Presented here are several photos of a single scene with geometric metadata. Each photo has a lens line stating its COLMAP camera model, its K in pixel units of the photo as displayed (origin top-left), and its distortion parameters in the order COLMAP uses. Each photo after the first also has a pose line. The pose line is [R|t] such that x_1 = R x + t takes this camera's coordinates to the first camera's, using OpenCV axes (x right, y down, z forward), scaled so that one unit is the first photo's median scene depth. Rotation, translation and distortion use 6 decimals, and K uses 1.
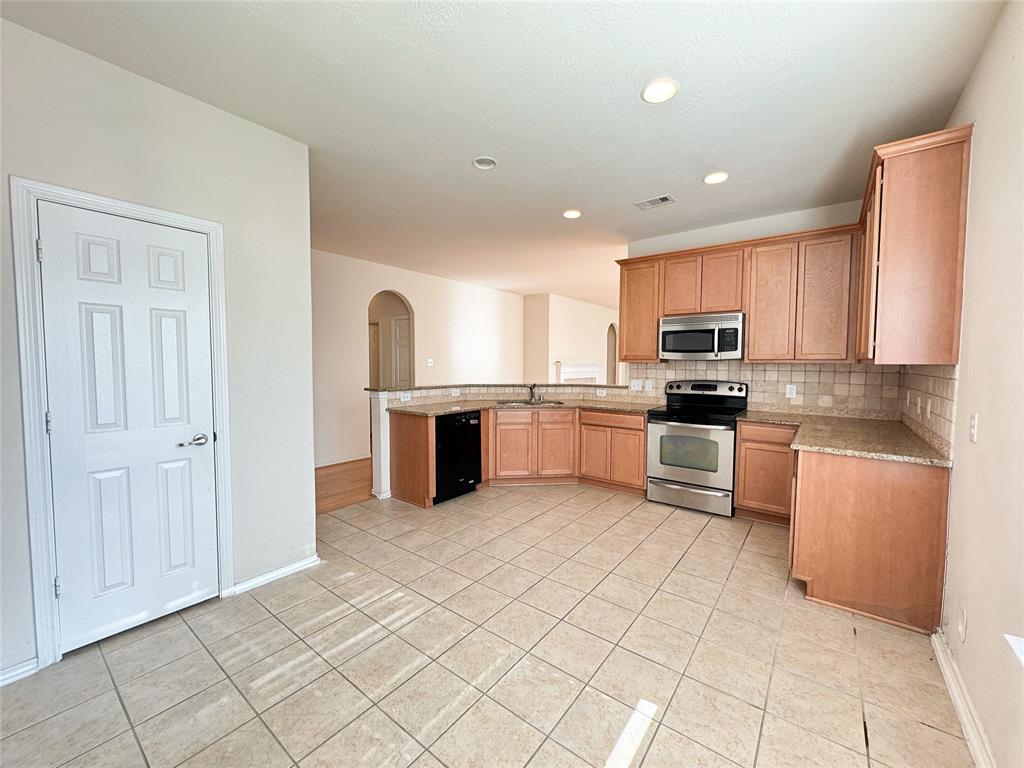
lens RADIAL K [[407.8, 0, 513.4], [0, 407.8, 383.5], [0, 0, 1]] dist [-0.004398, -0.000747]
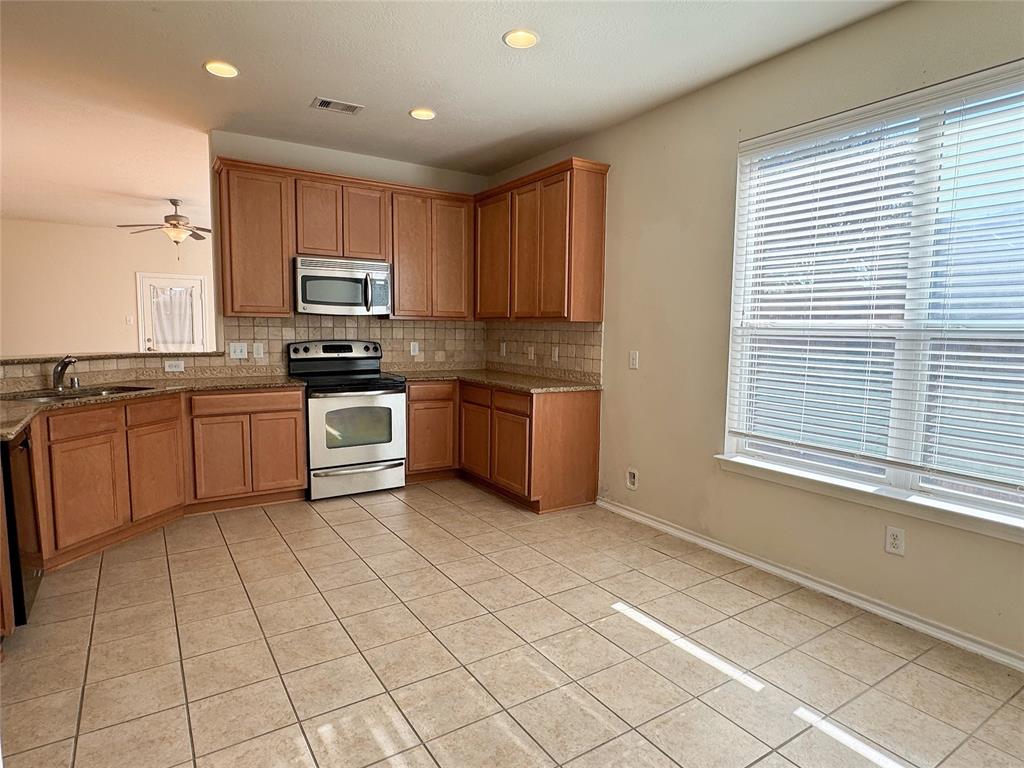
lens RADIAL K [[578.9, 0, 514.5], [0, 578.9, 383.6], [0, 0, 1]] dist [-0.009012, 0.000430]
pose [[0.329509, -0.092565, 0.939604, -0.581512], [0.037705, 0.995679, 0.084866, -0.006452], [-0.943399, 0.007464, 0.331575, 0.318609]]
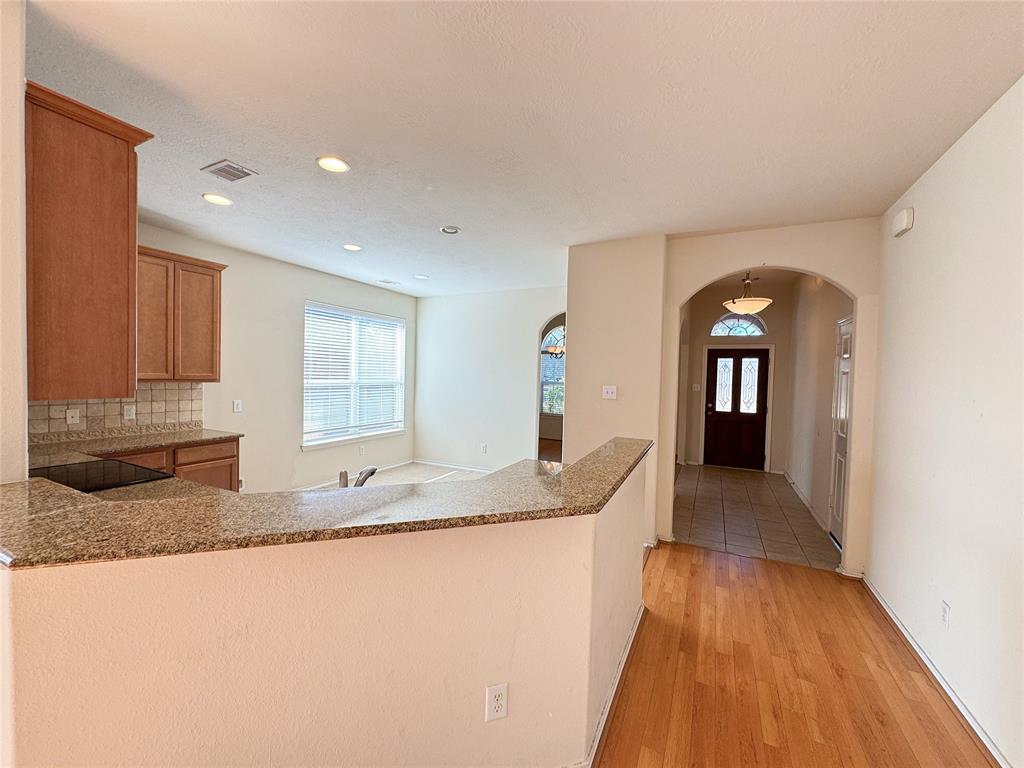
lens RADIAL K [[407.8, 0, 513.1], [0, 407.8, 382.6], [0, 0, 1]] dist [-0.004398, -0.000747]
pose [[-0.982555, 0.002620, -0.185955, -0.030417], [-0.008273, 0.998295, 0.057777, -0.094884], [0.185790, 0.058308, -0.980858, 1.806439]]
